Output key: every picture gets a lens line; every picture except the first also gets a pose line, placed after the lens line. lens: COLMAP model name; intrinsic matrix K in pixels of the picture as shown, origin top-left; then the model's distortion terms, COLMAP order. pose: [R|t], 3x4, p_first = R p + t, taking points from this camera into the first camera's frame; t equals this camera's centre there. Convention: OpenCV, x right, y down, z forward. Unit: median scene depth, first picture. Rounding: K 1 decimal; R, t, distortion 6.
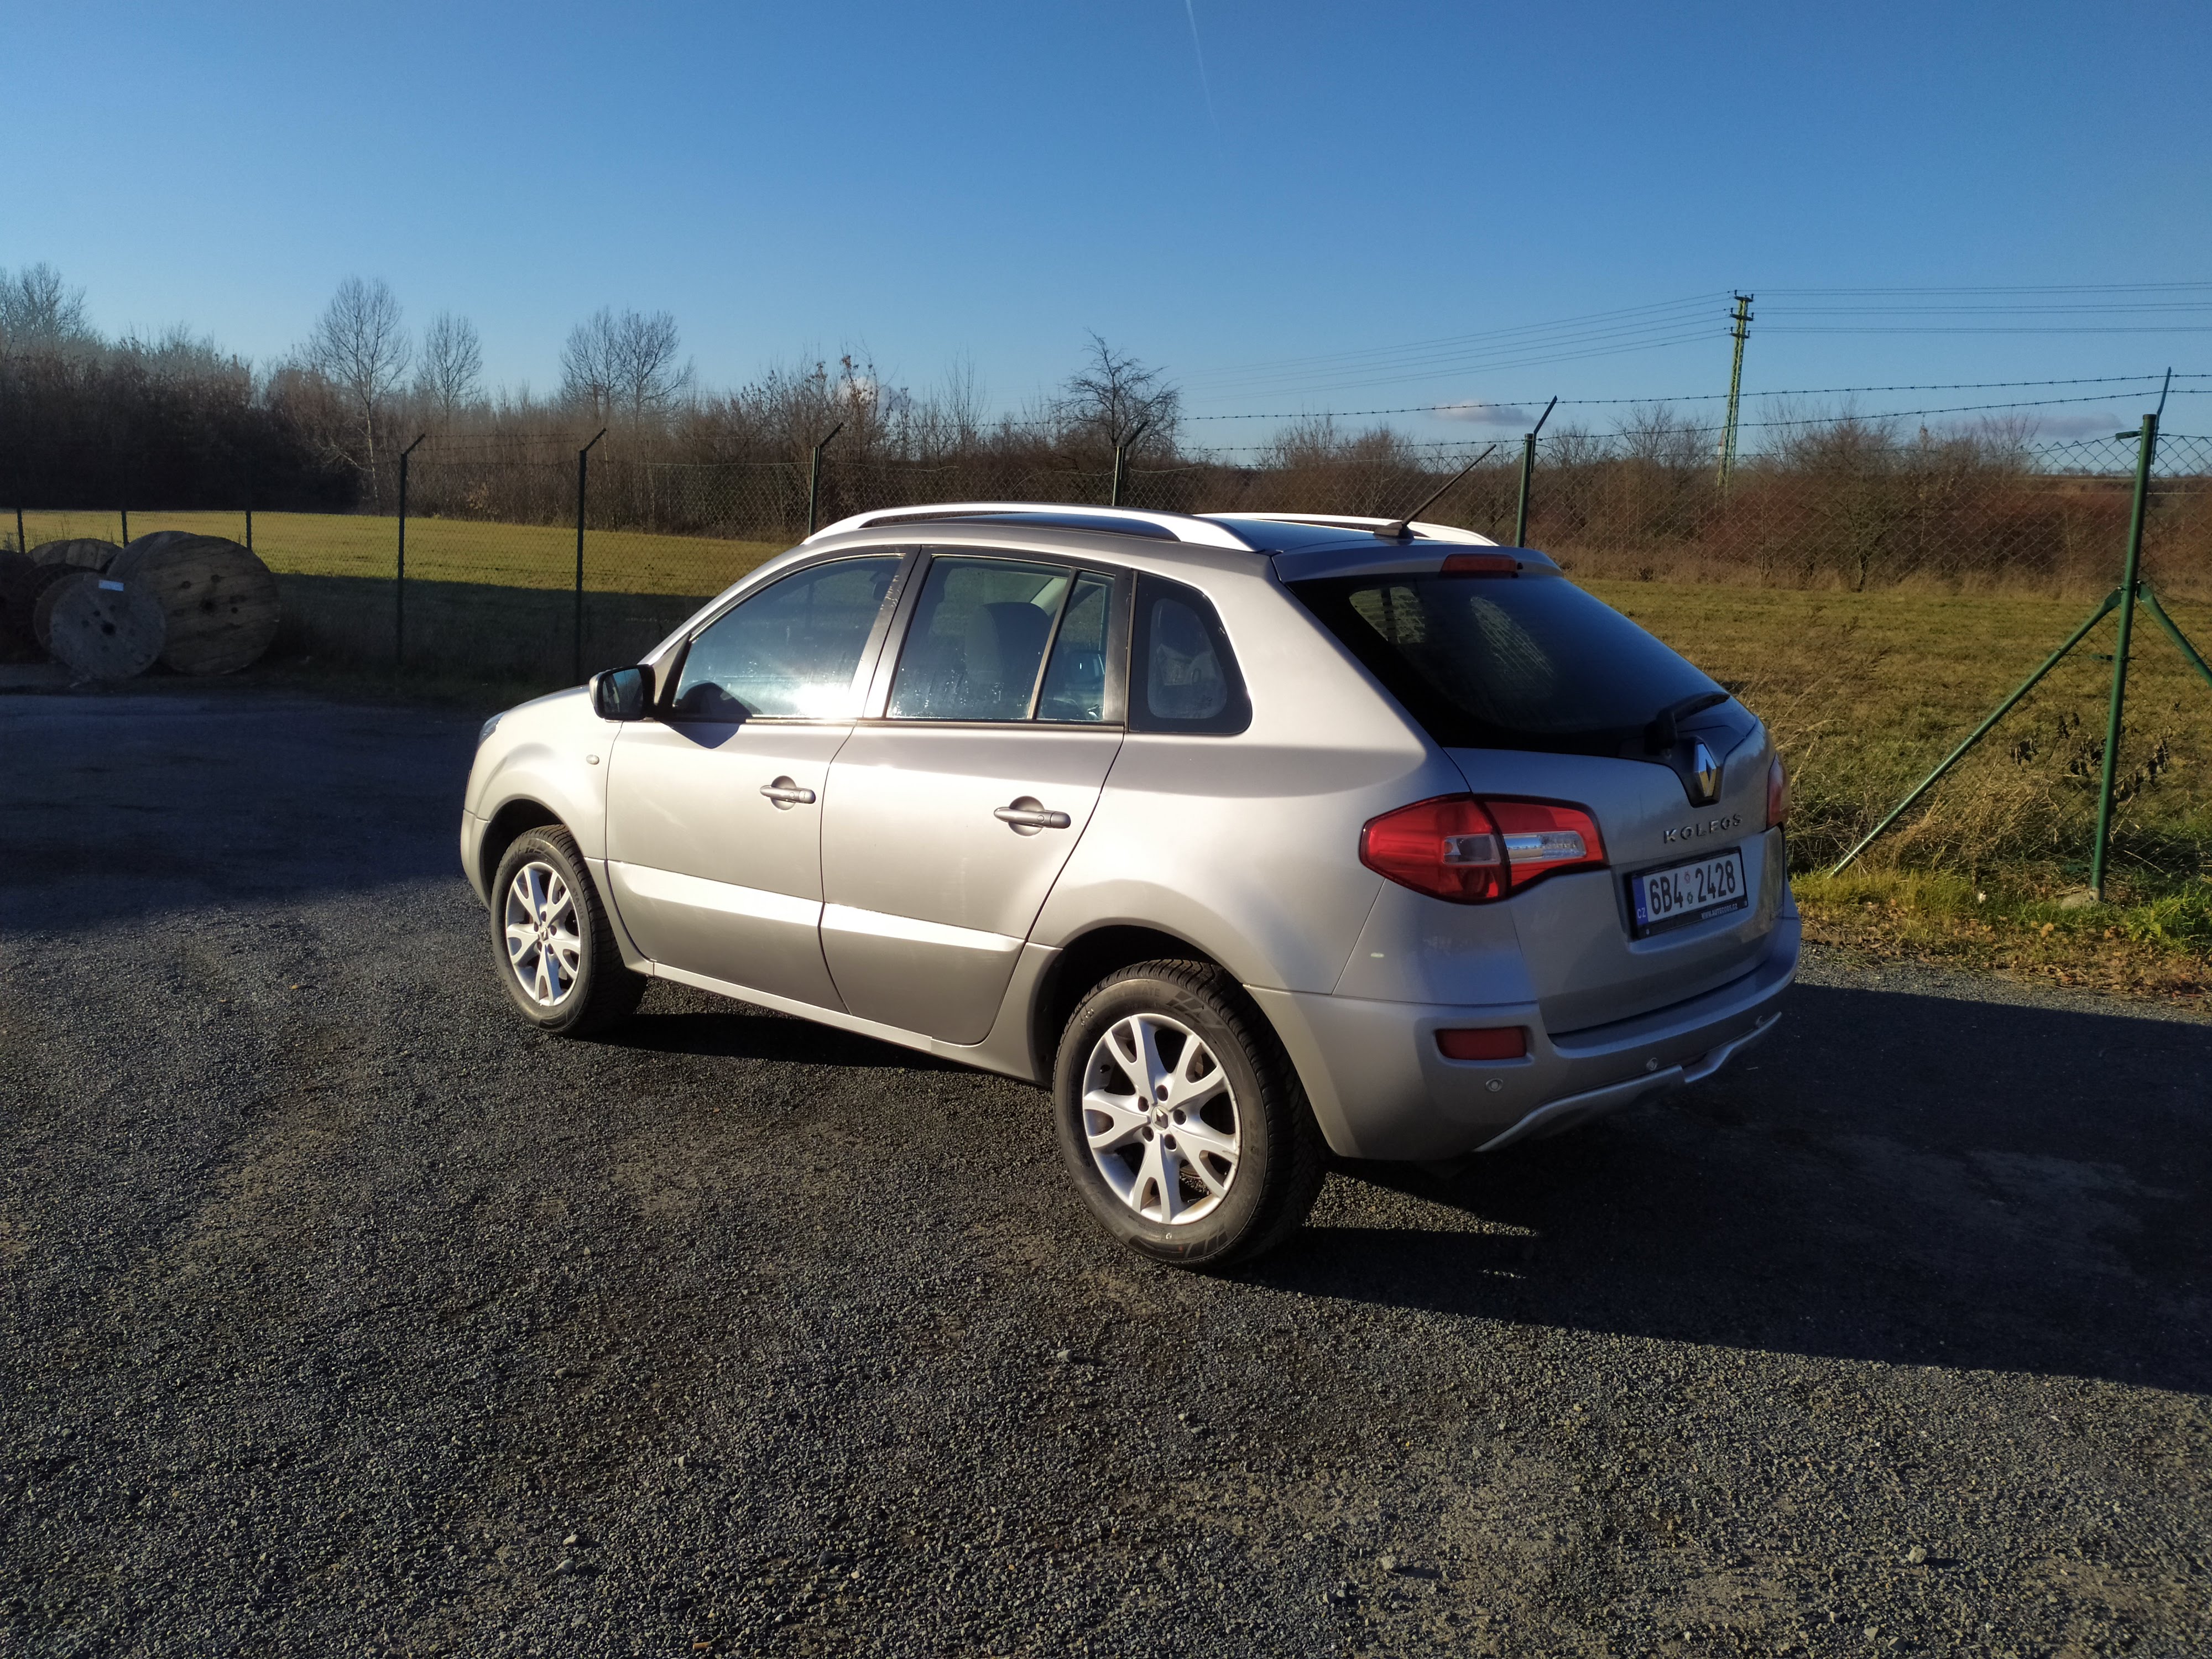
lens RADIAL K [[1788.0, 0, 1116.2], [0, 1788.0, 852.4], [0, 0, 1]] dist [0.073788, -0.076555]
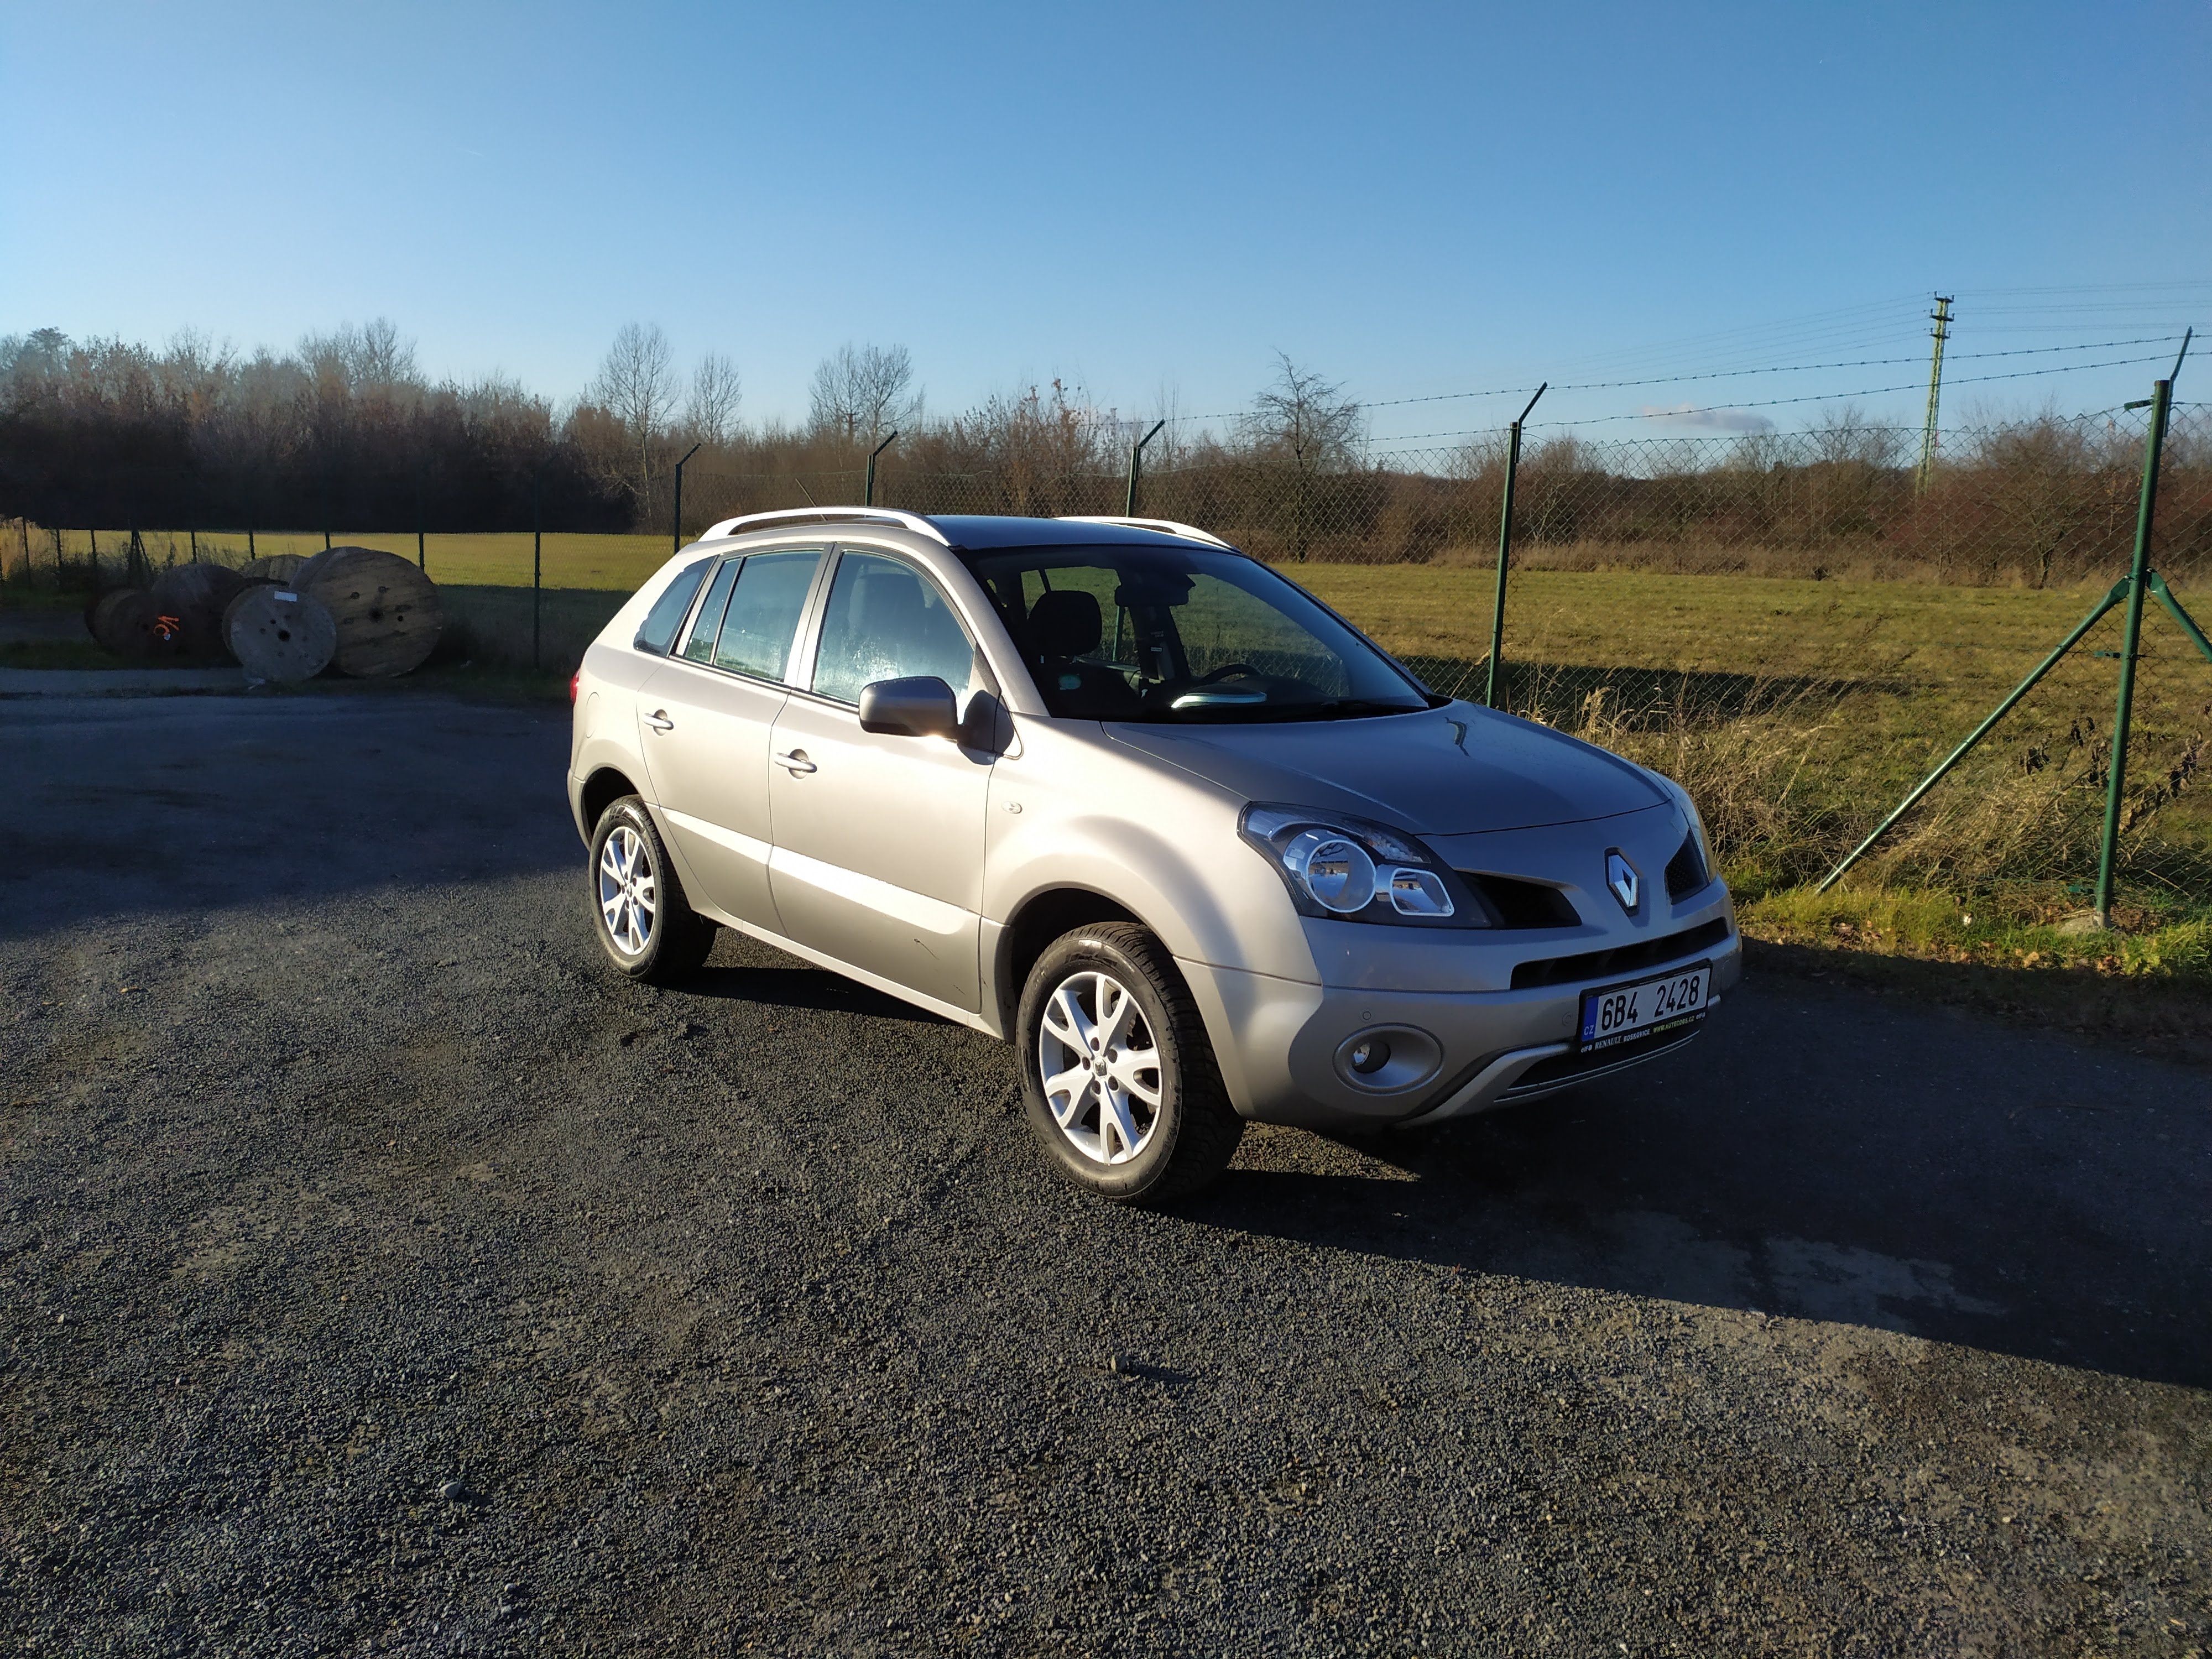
lens RADIAL K [[1652.8, 0, 1132.8], [0, 1652.8, 853.8], [0, 0, 1]] dist [0.048671, -0.019154]
pose [[0.992136, 0.011080, -0.124675, 0.077371], [-0.009922, 0.999902, 0.009903, -0.005919], [0.124773, -0.008588, 0.992148, 0.054335]]
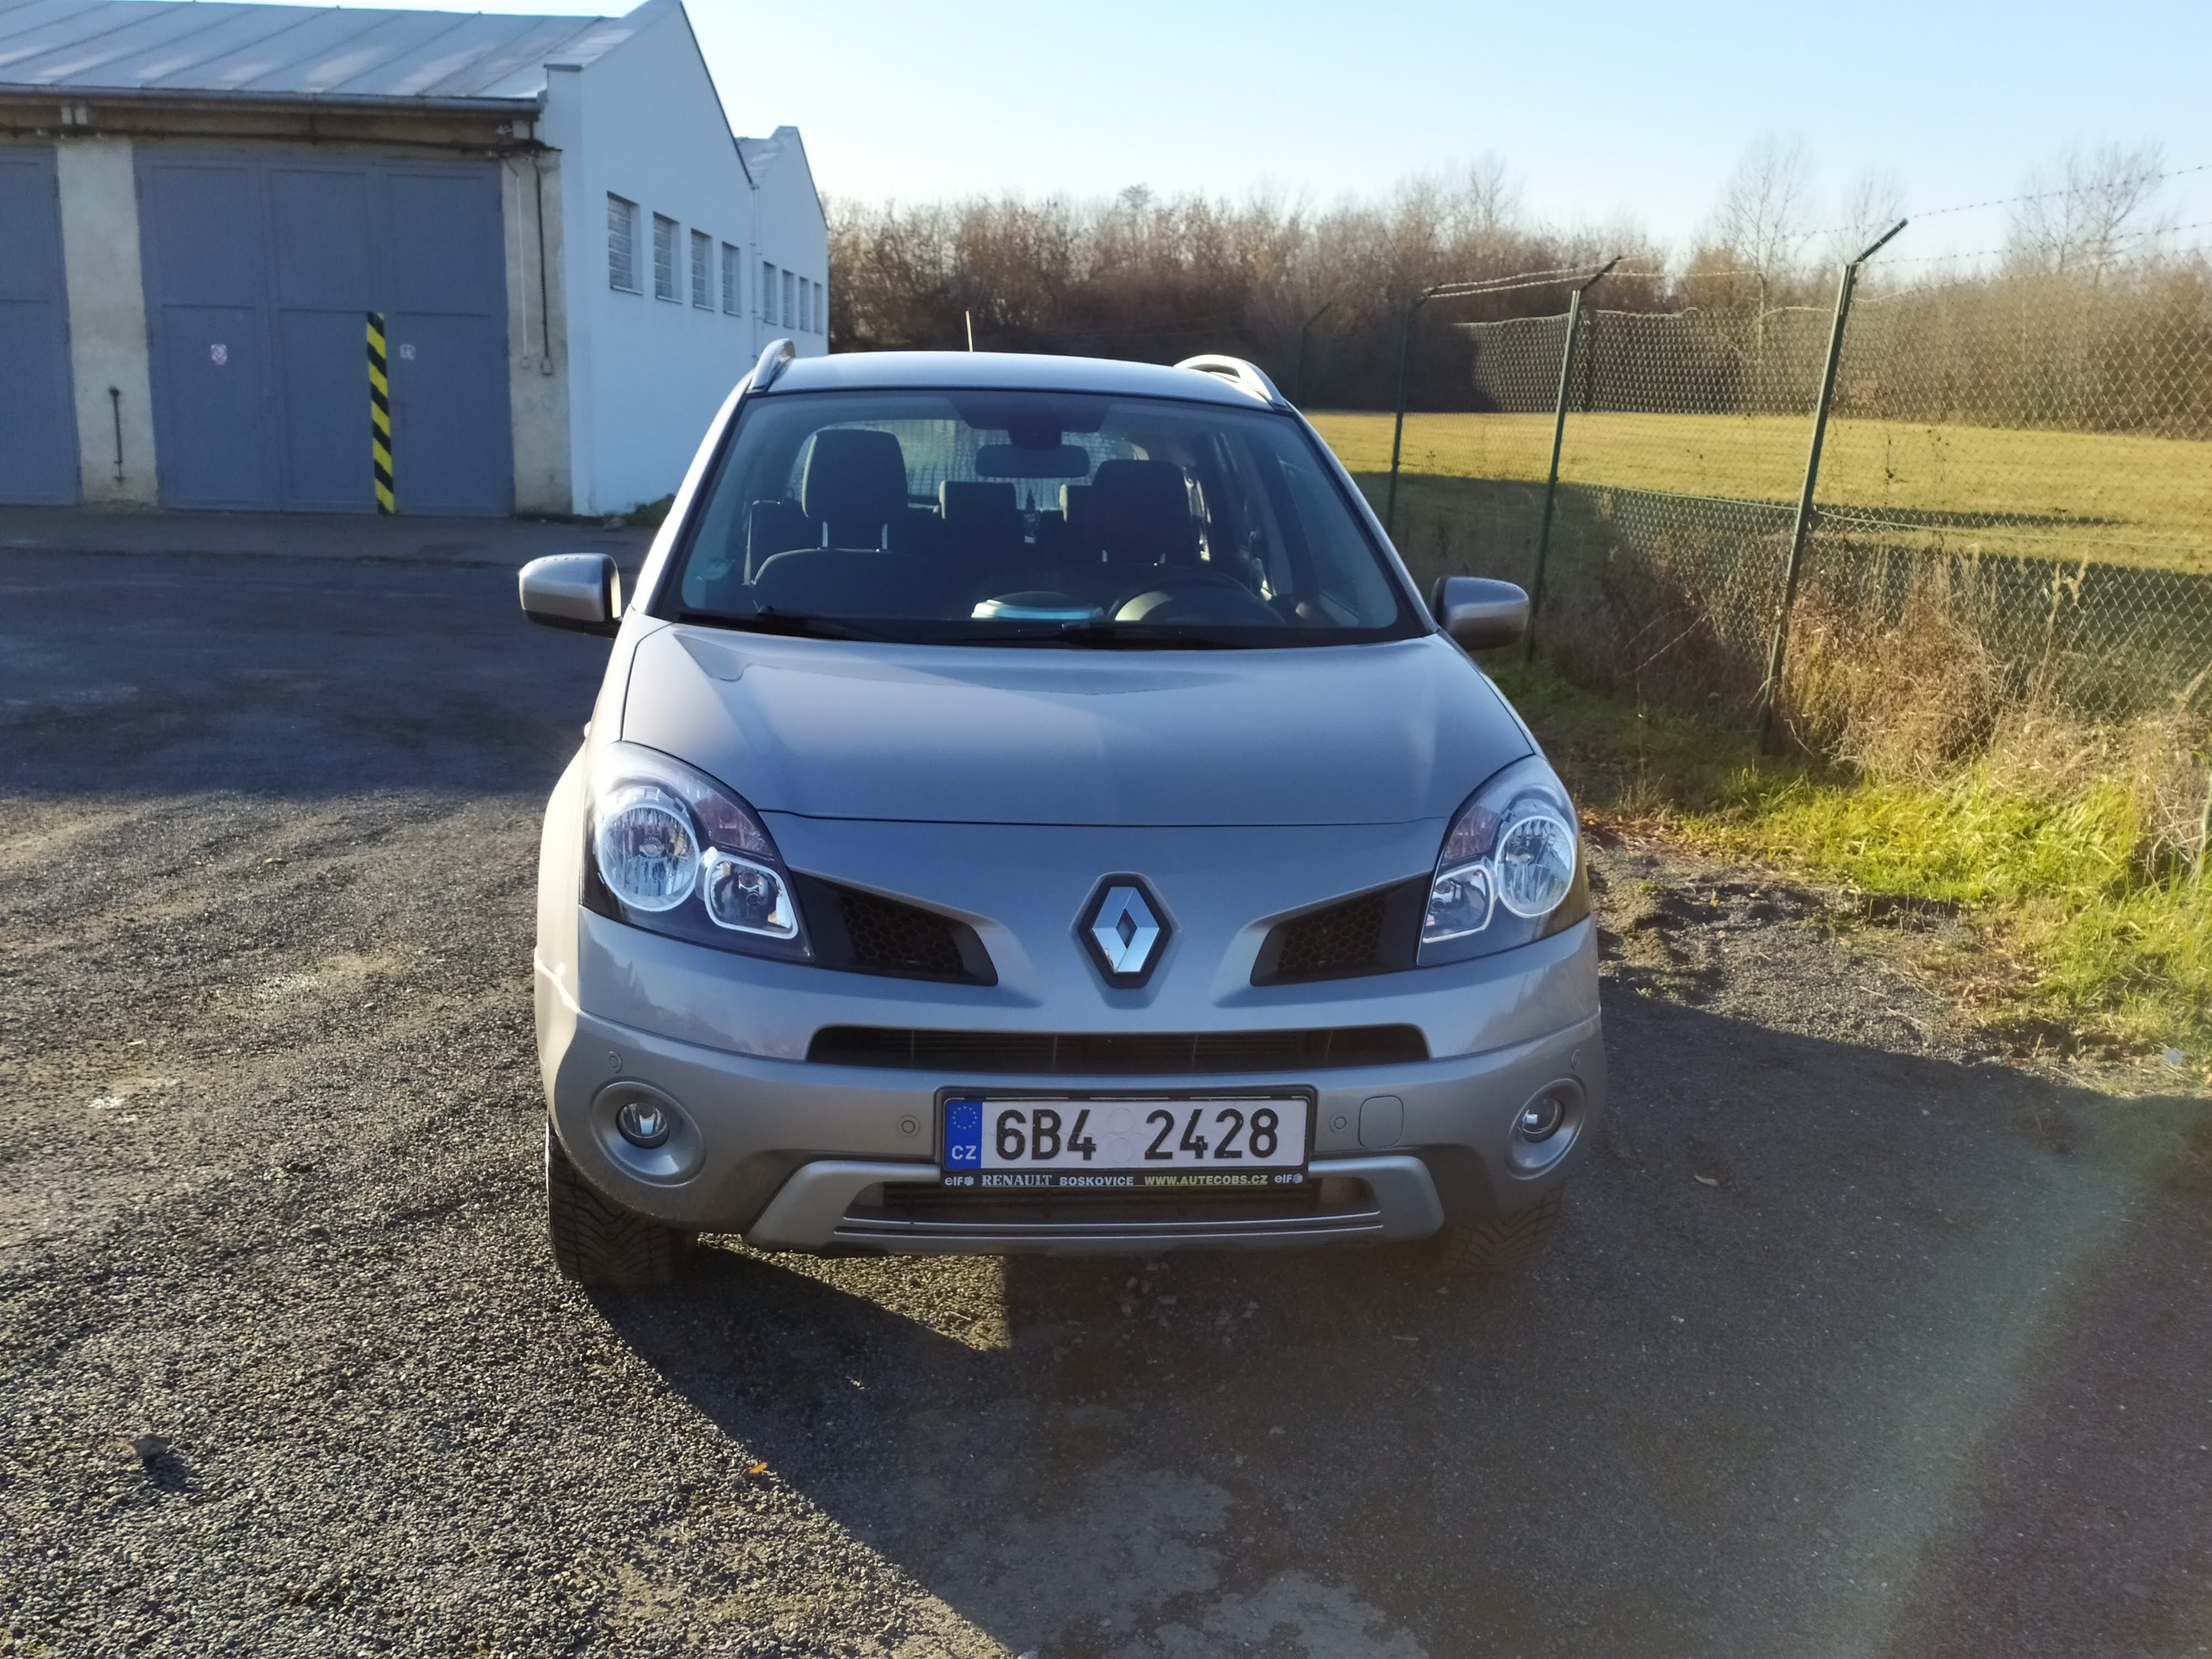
lens RADIAL K [[2125.6, 0, 1118.1], [0, 2125.6, 884.9], [0, 0, 1]] dist [0.071183, 0.000000]
pose [[0.767715, 0.136741, -0.626031, 0.121997], [-0.117476, 0.990442, 0.072275, -0.009281], [0.629930, 0.018057, 0.776442, 0.082898]]
